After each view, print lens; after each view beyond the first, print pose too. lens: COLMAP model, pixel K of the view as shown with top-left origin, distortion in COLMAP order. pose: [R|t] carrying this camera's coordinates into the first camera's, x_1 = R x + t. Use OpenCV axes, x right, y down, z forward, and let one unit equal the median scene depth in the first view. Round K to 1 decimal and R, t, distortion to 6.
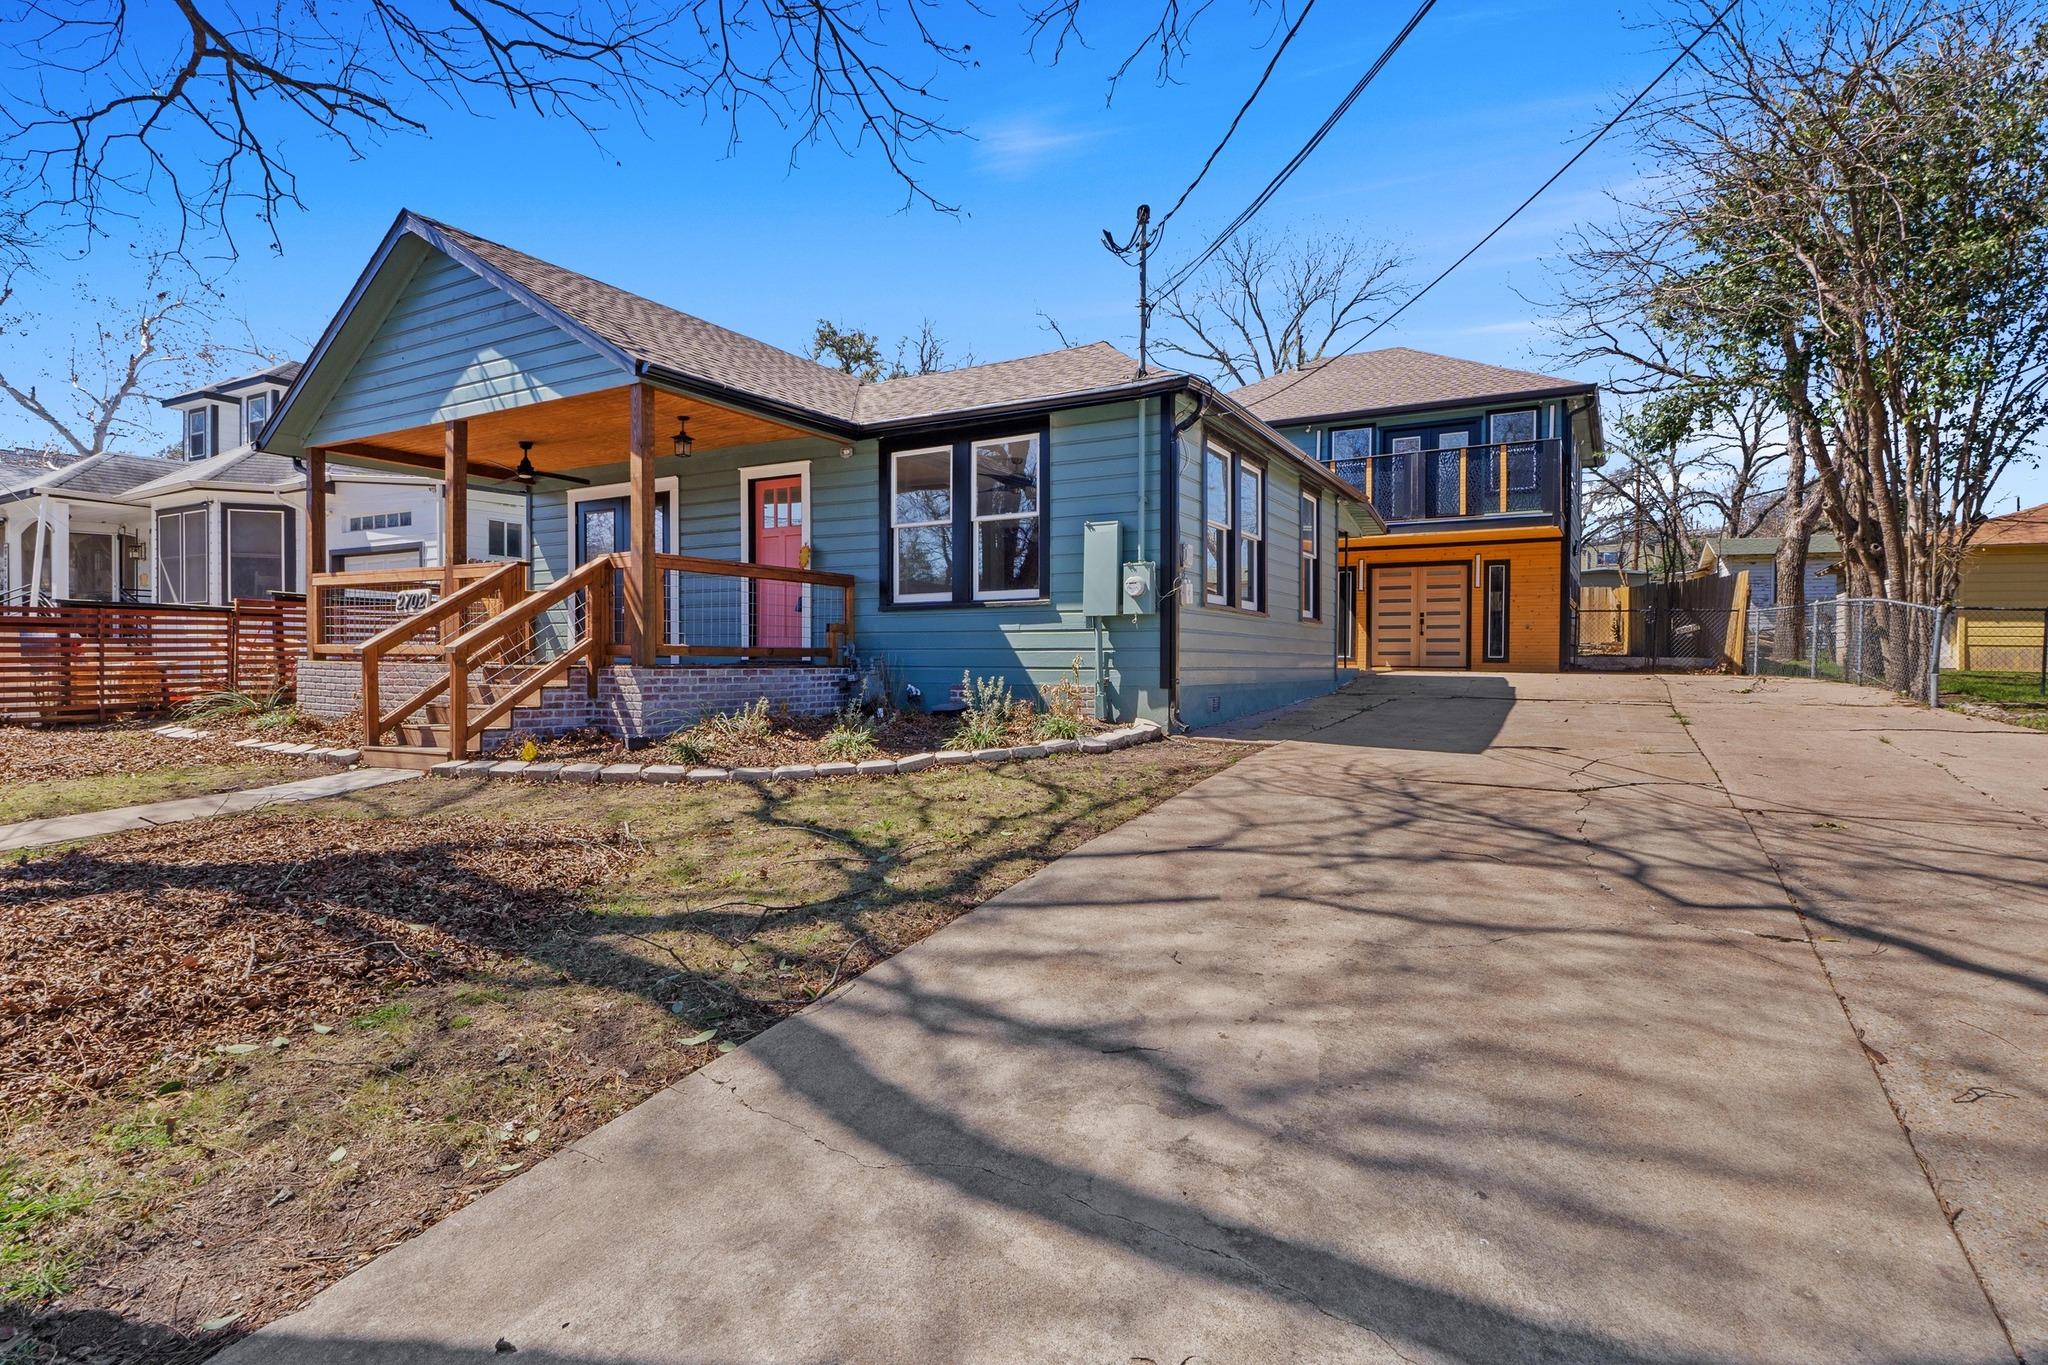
lens RADIAL K [[1016.0, 0, 1022.5], [0, 1016.0, 671.6], [0, 0, 1]] dist [0.014300, -0.000063]
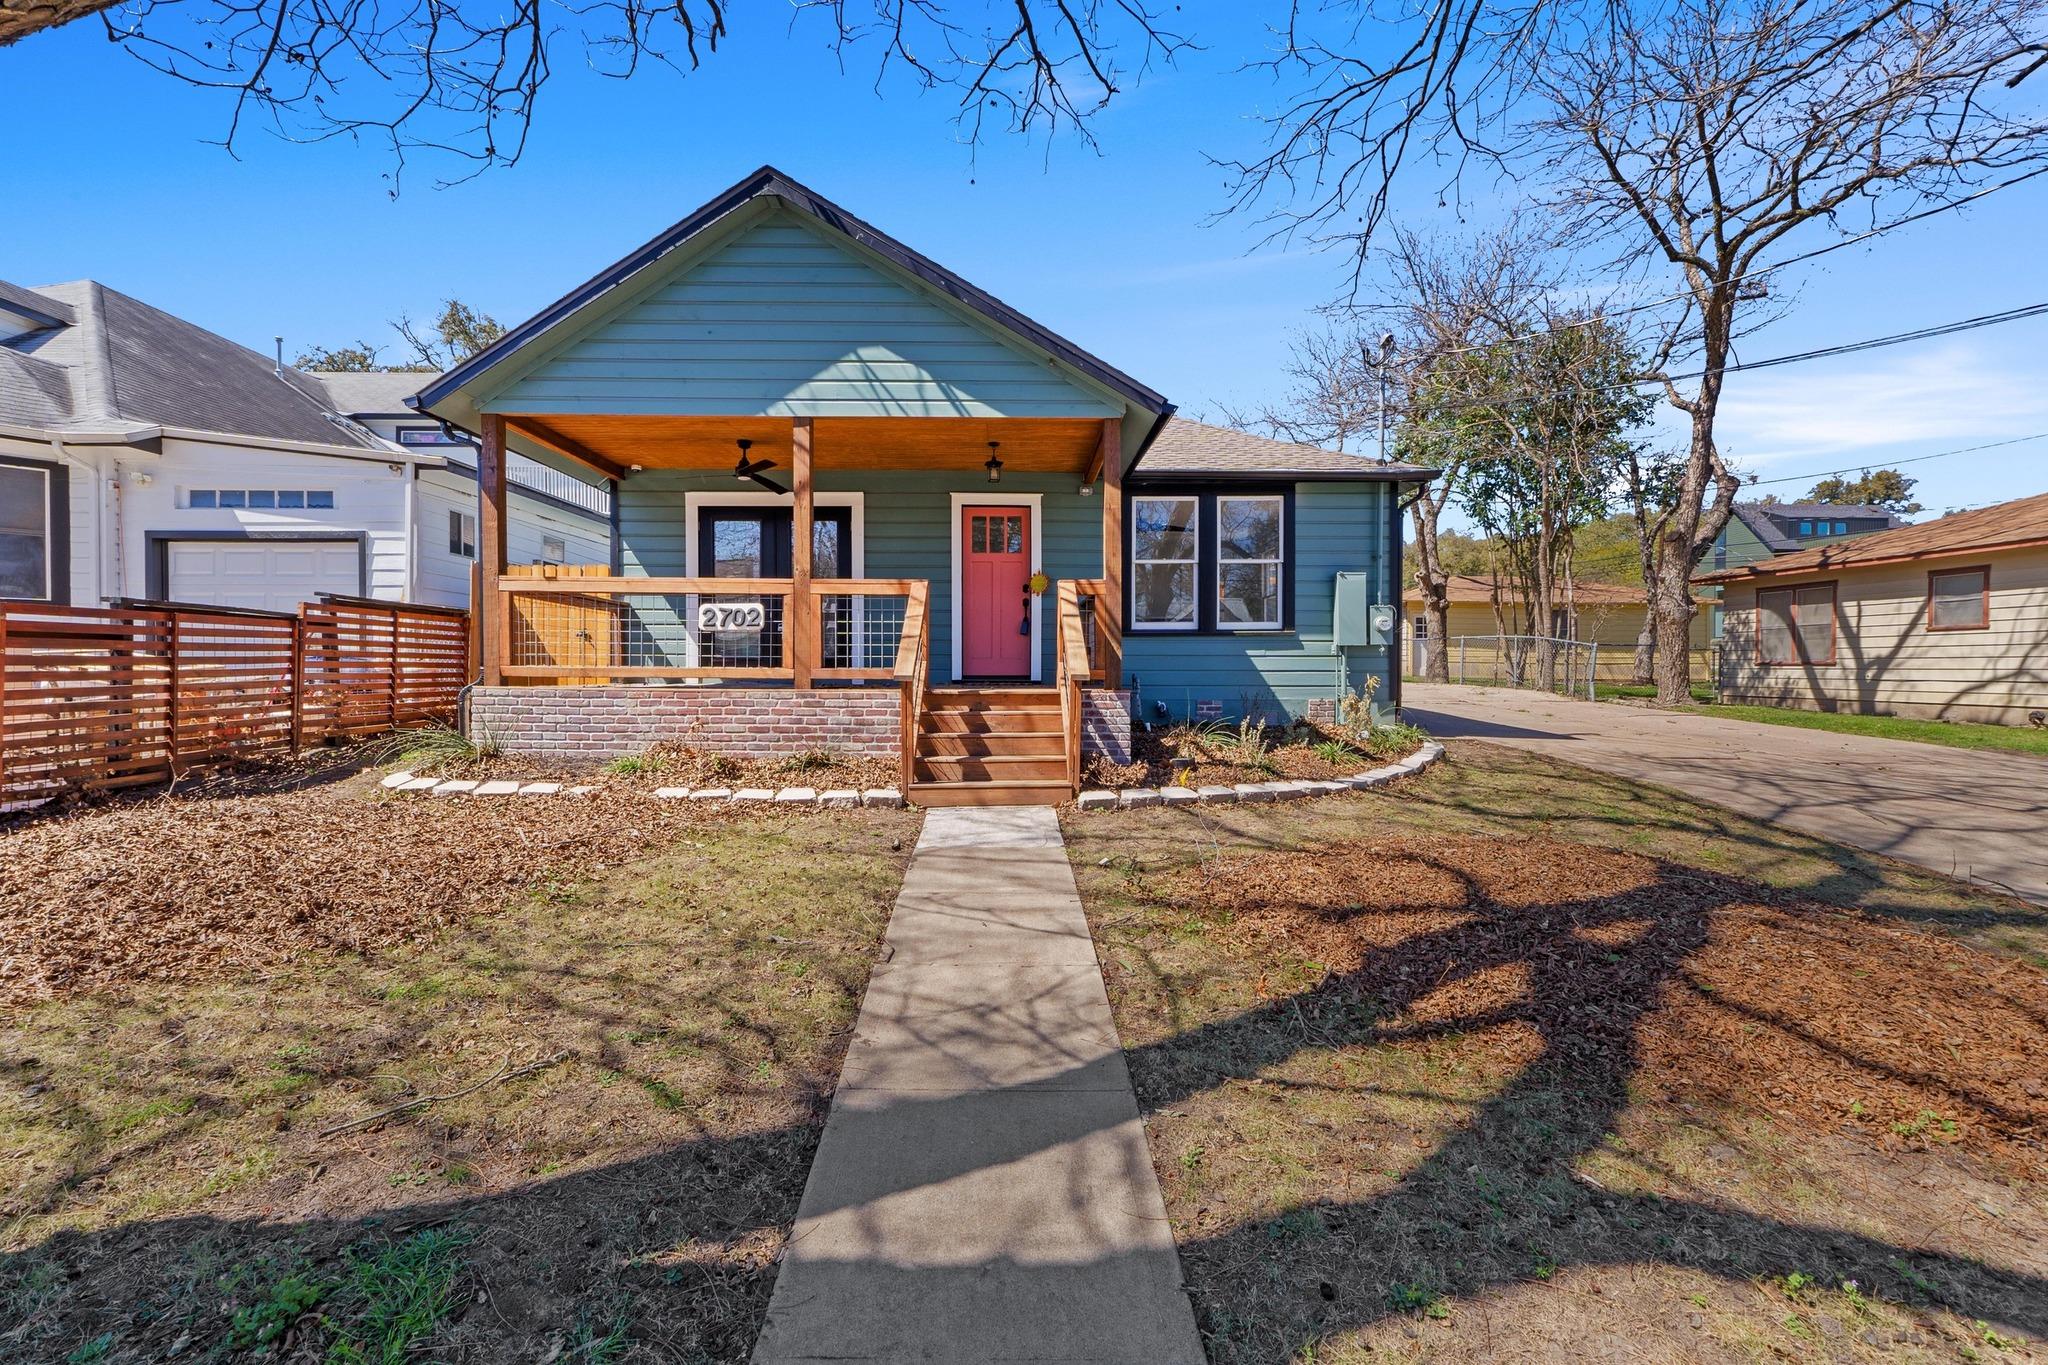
lens RADIAL K [[886.5, 0, 1022.3], [0, 886.5, 680.5], [0, 0, 1]] dist [-0.001191, -0.000195]
pose [[0.853047, -0.008751, 0.521760, -0.819749], [0.008010, 0.999961, 0.003677, -0.016823], [-0.521772, 0.001043, 0.853084, 0.245007]]
